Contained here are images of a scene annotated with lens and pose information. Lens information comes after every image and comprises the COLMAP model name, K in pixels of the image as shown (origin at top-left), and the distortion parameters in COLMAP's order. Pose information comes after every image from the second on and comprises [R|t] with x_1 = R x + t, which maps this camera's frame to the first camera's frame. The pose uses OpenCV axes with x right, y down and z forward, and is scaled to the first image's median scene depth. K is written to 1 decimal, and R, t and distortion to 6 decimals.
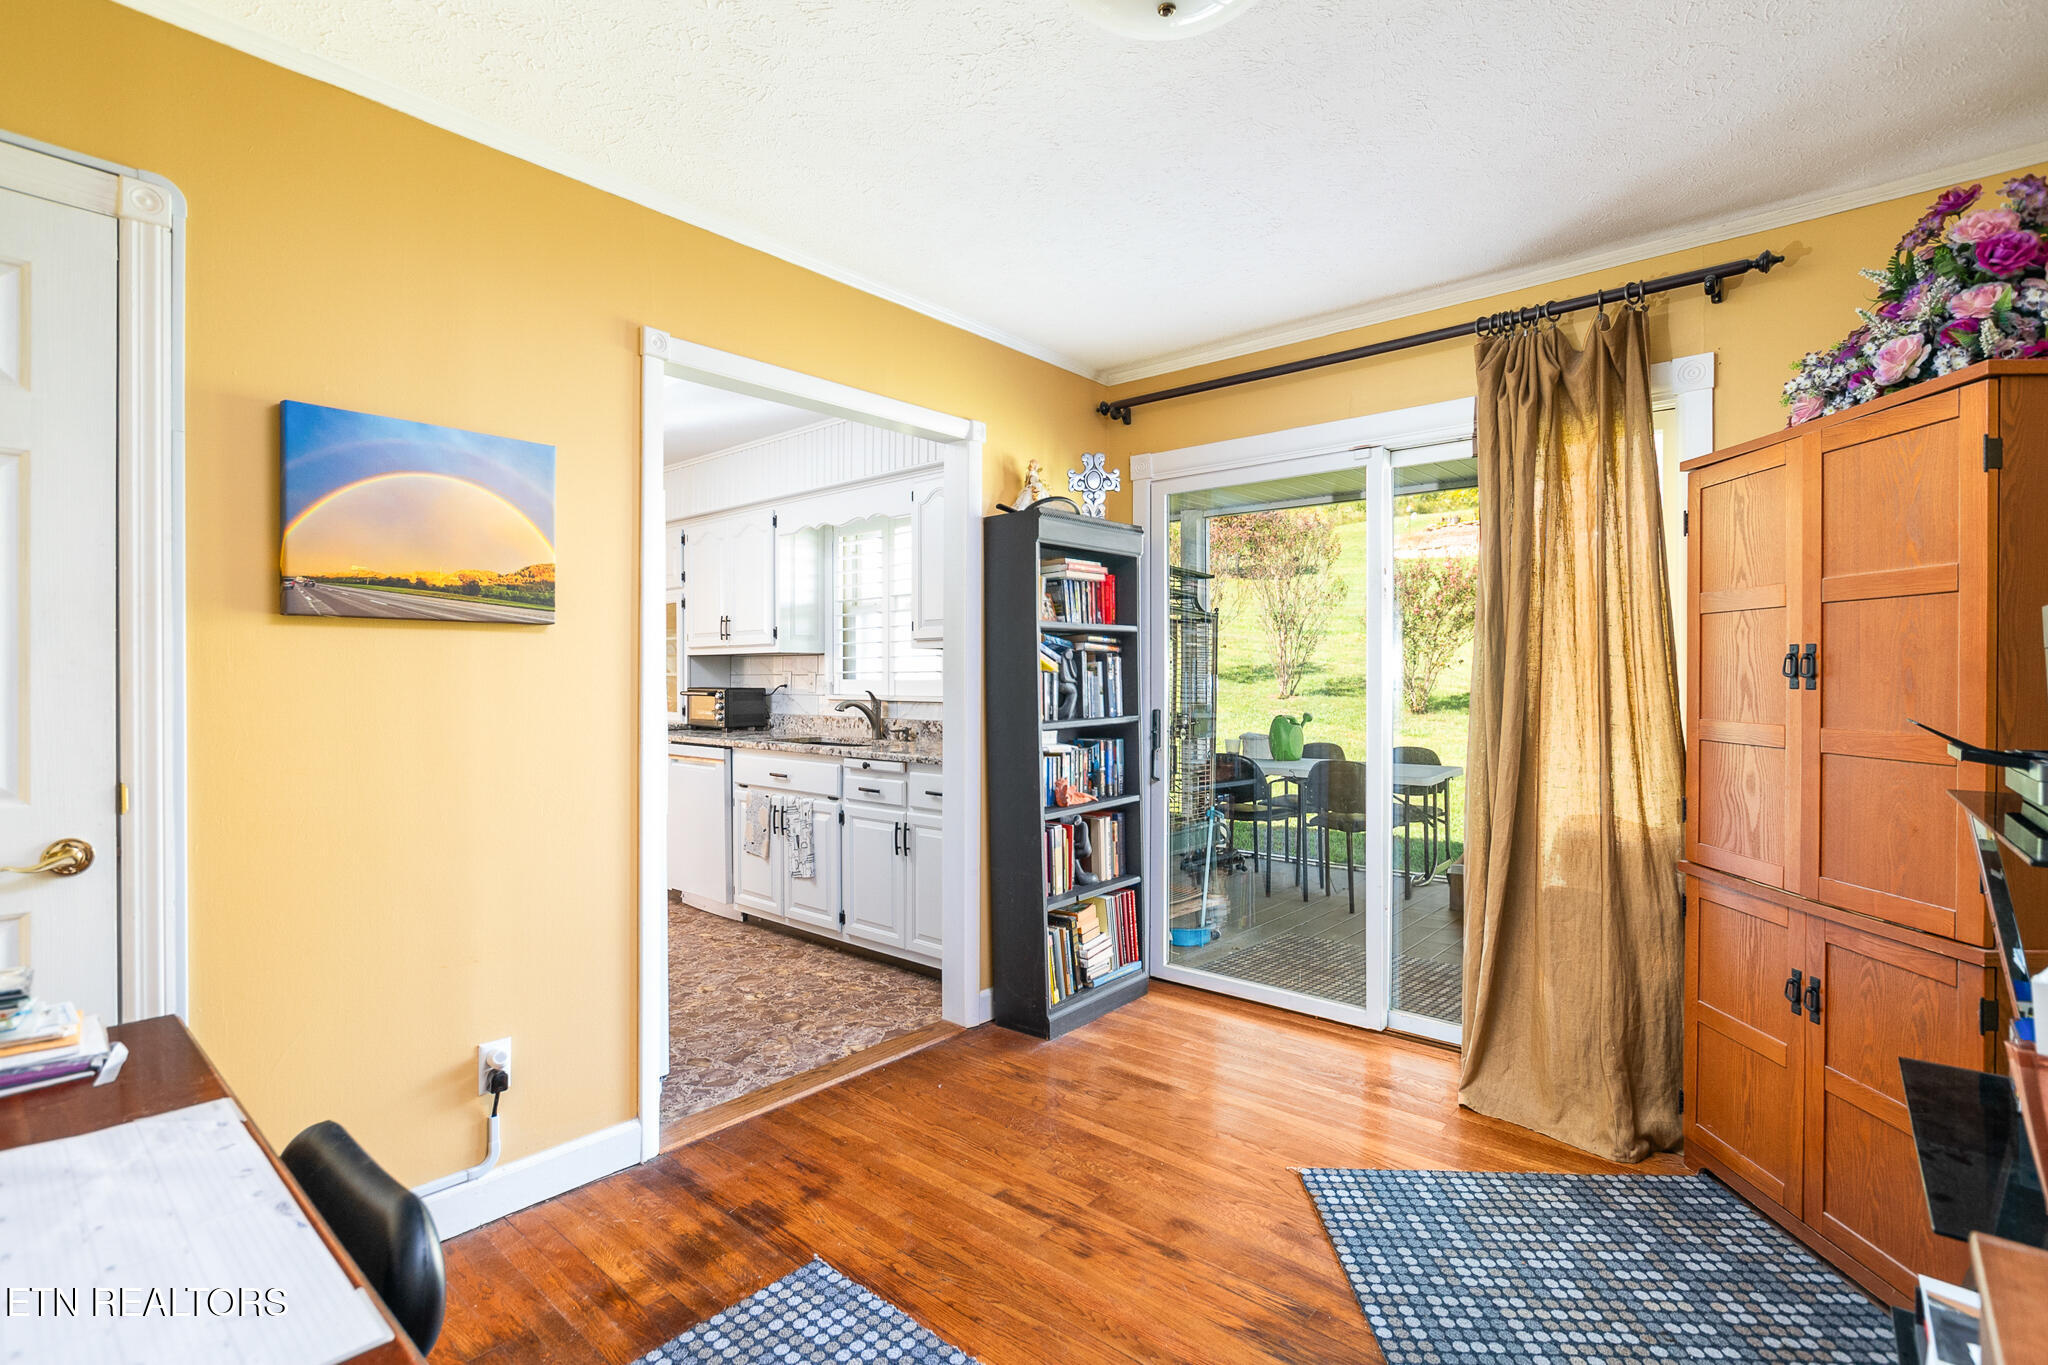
lens RADIAL K [[941.4, 0, 977.0], [0, 941.4, 688.7], [0, 0, 1]] dist [0.003404, 0.000108]
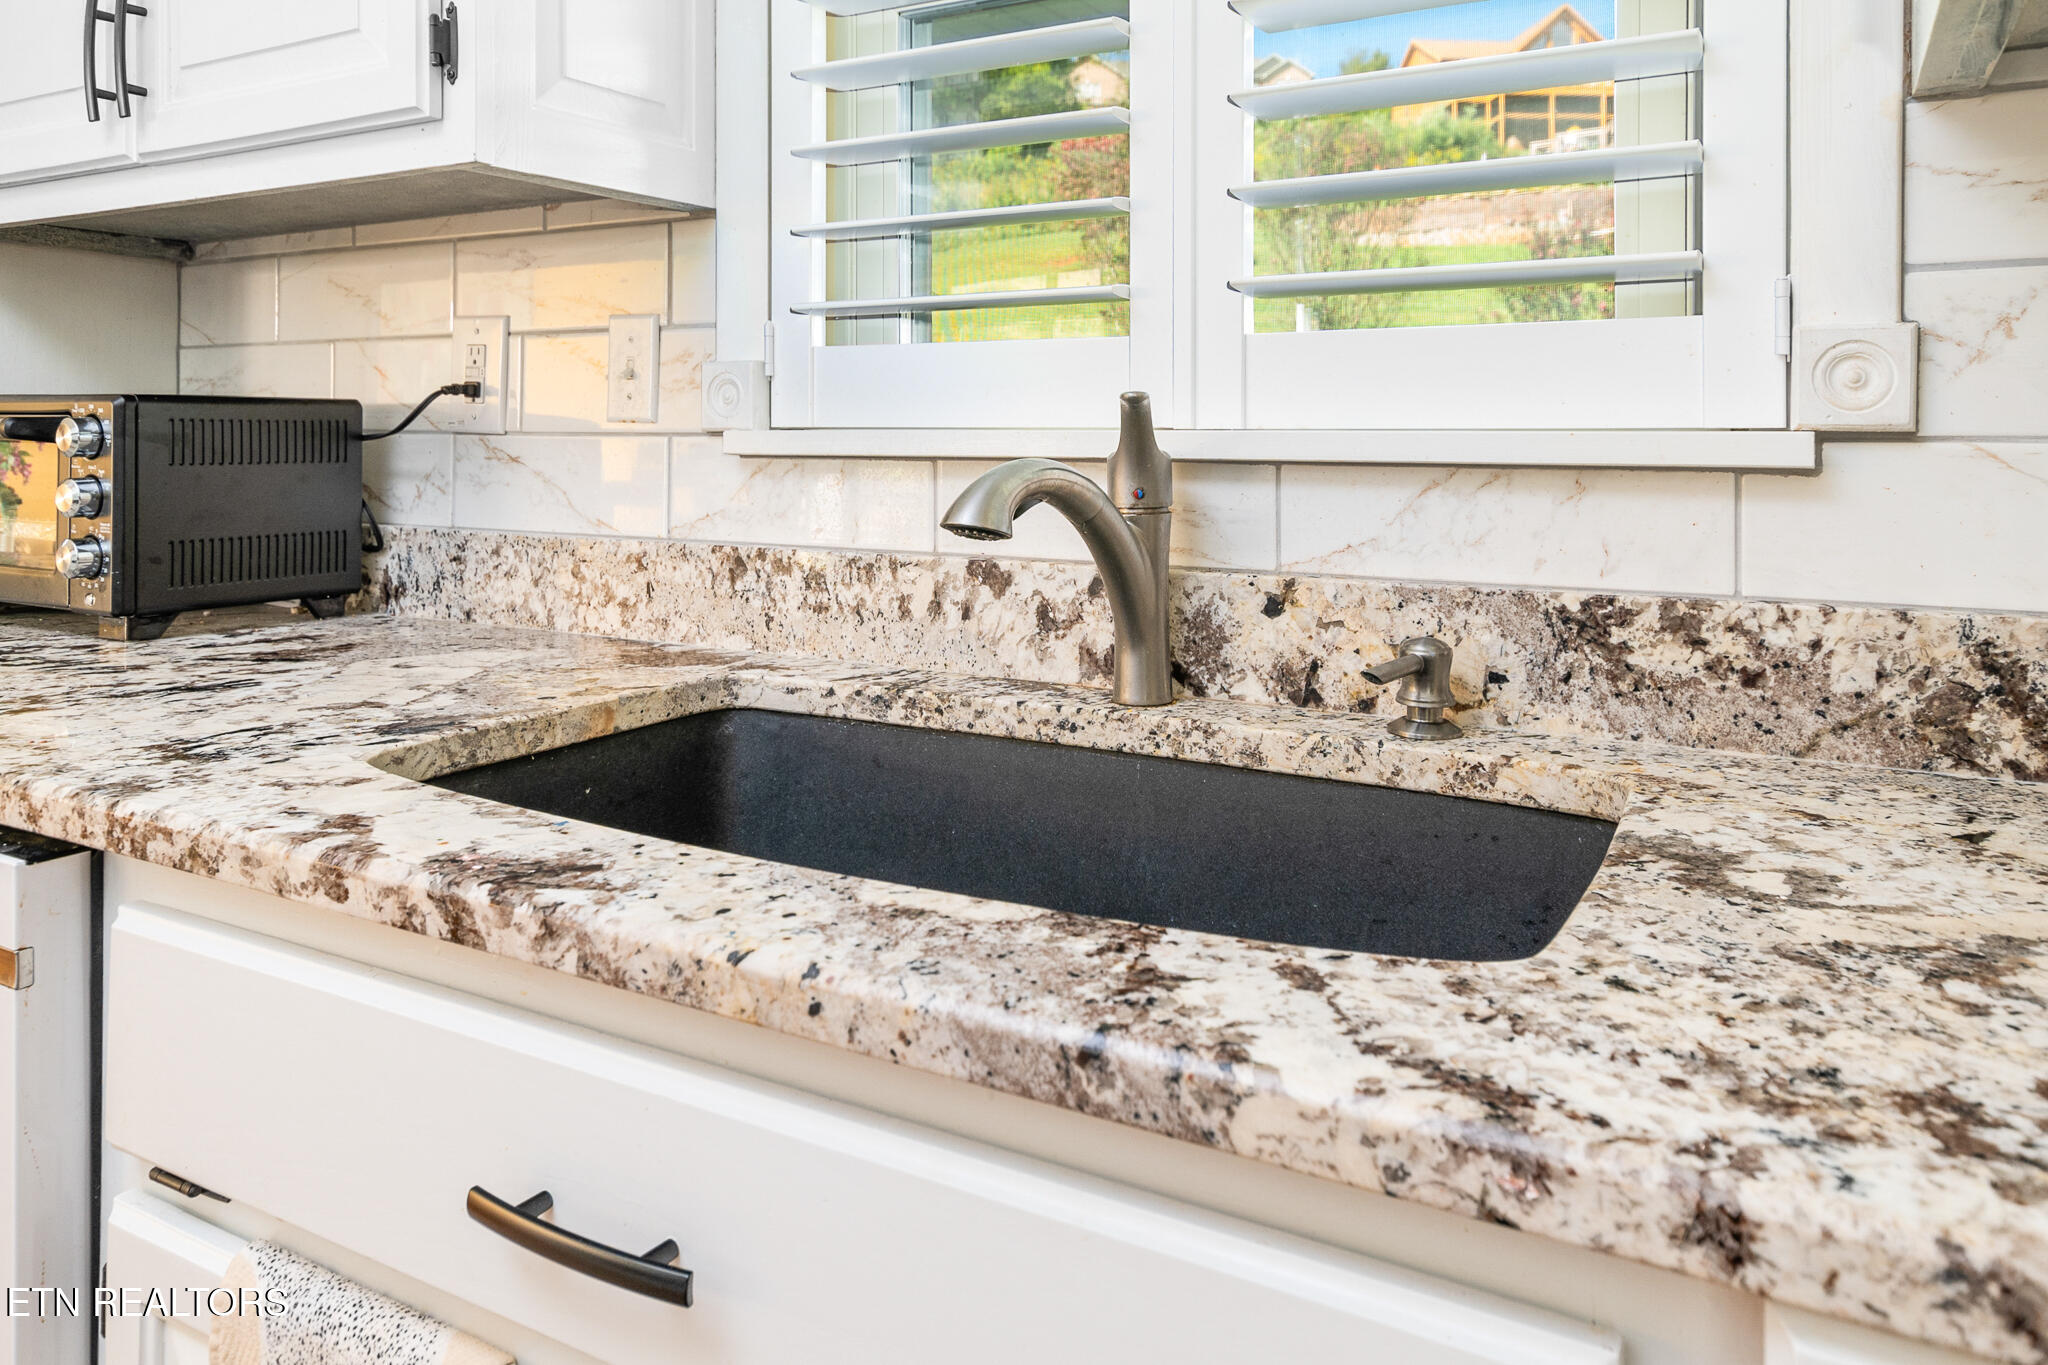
lens RADIAL K [[1444.6, 0, 1058.9], [0, 1444.6, 430.9], [0, 0, 1]] dist [0.005802, 0.011231]
pose [[0.968062, 0.000453, 0.250709, -0.170895], [0.001528, 0.999969, -0.007707, 0.009200], [-0.250704, 0.007844, 0.968032, 0.718774]]
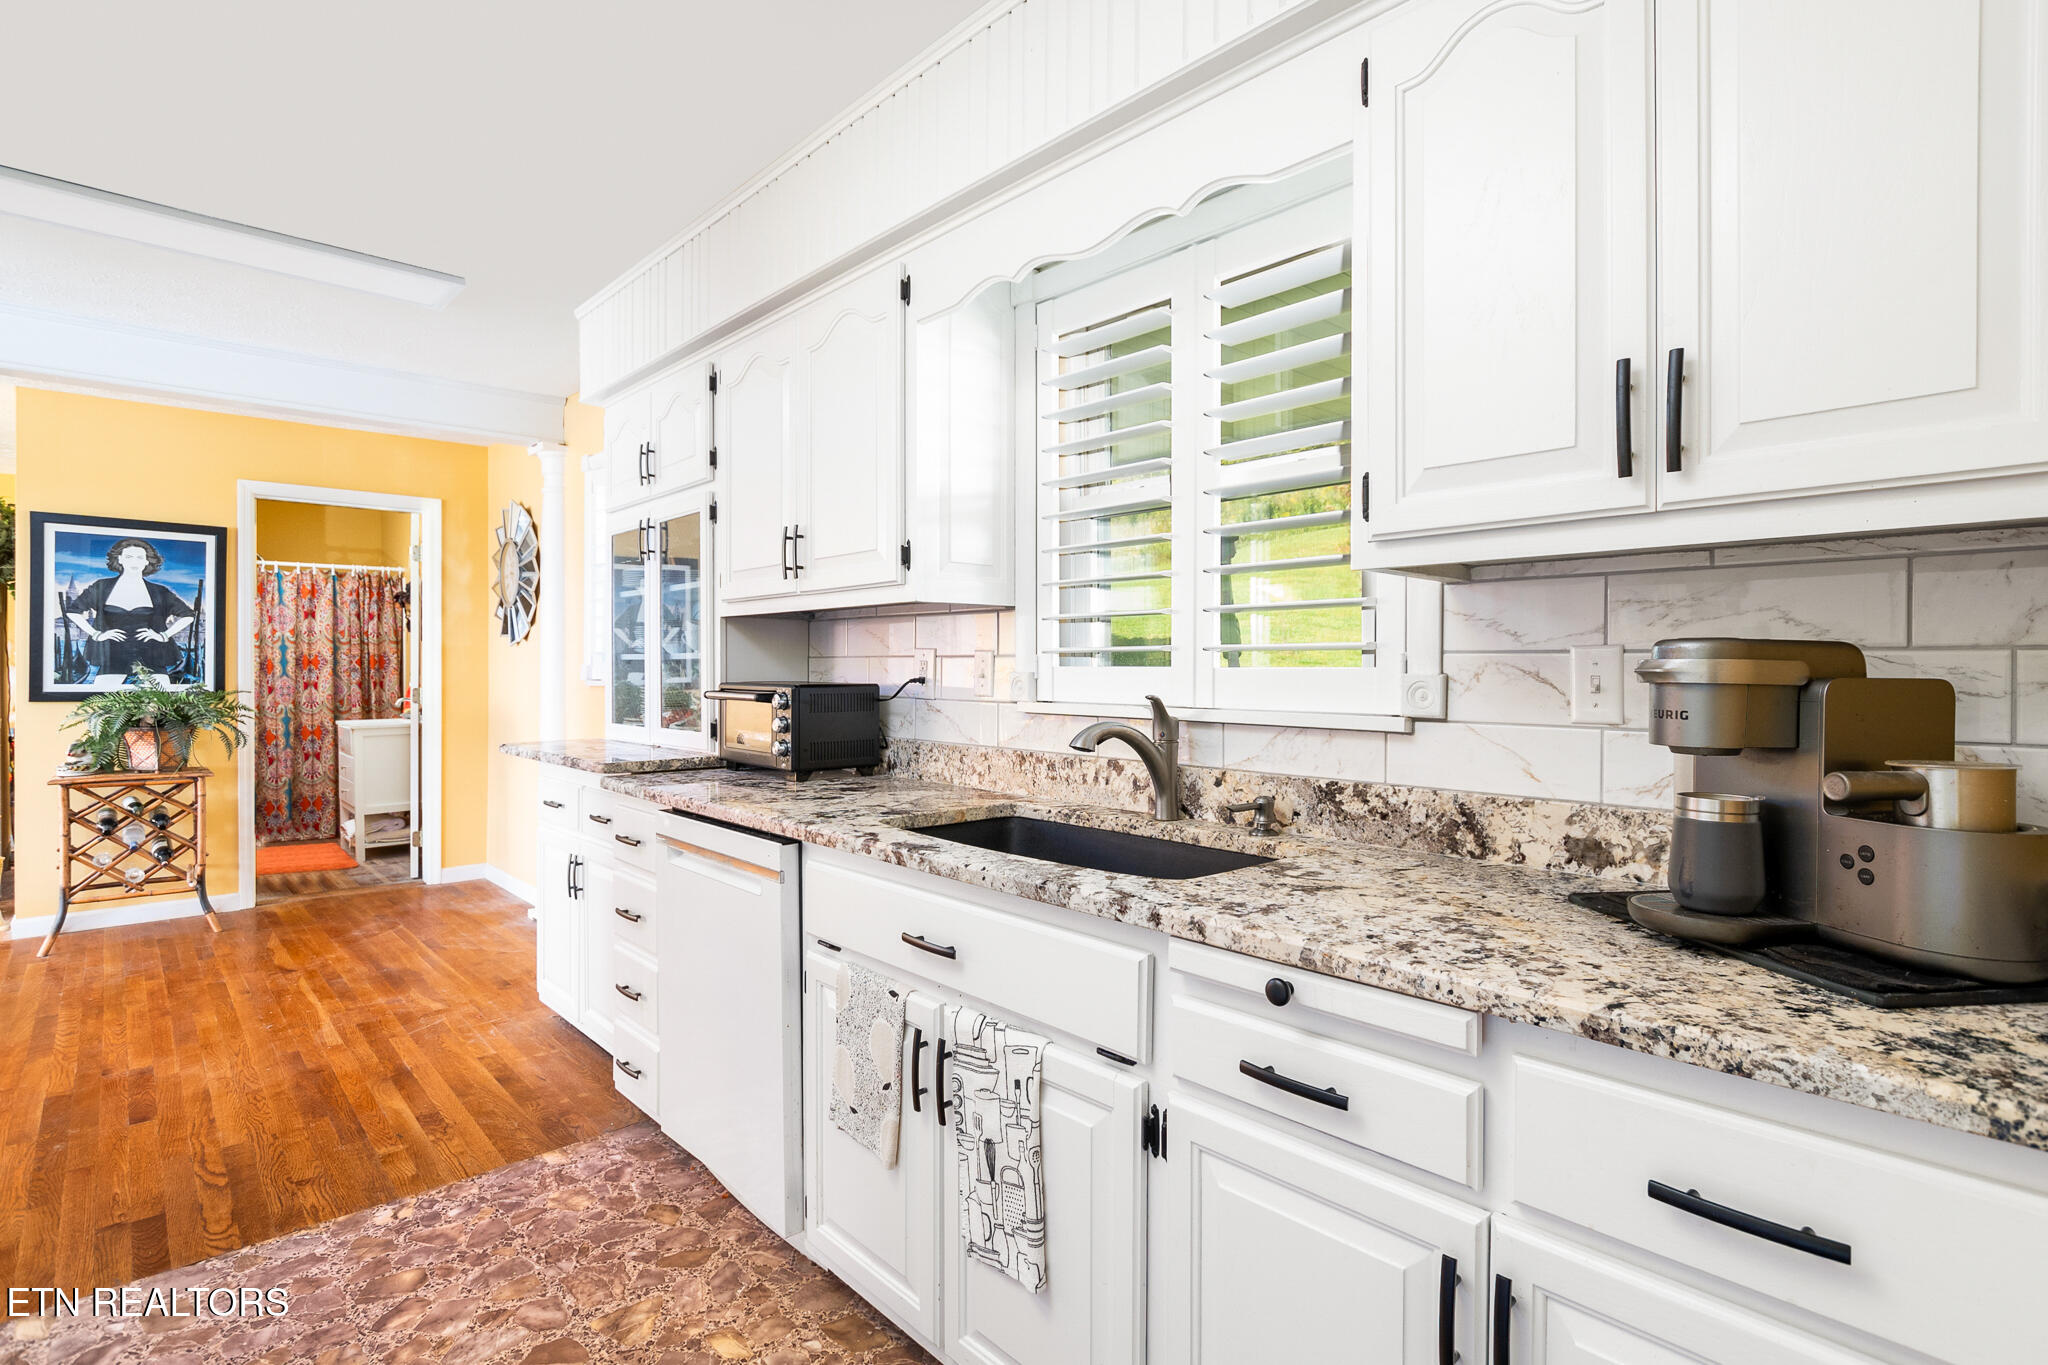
lens RADIAL K [[1007.6, 0, 1013.8], [0, 1007.6, 679.0], [0, 0, 1]] dist [0.003452, 0.000685]
pose [[0.997535, 0.001844, -0.070151, -0.131908], [-0.001637, 0.999994, 0.003022, -0.005227], [0.070156, -0.002900, 0.997532, 0.542832]]
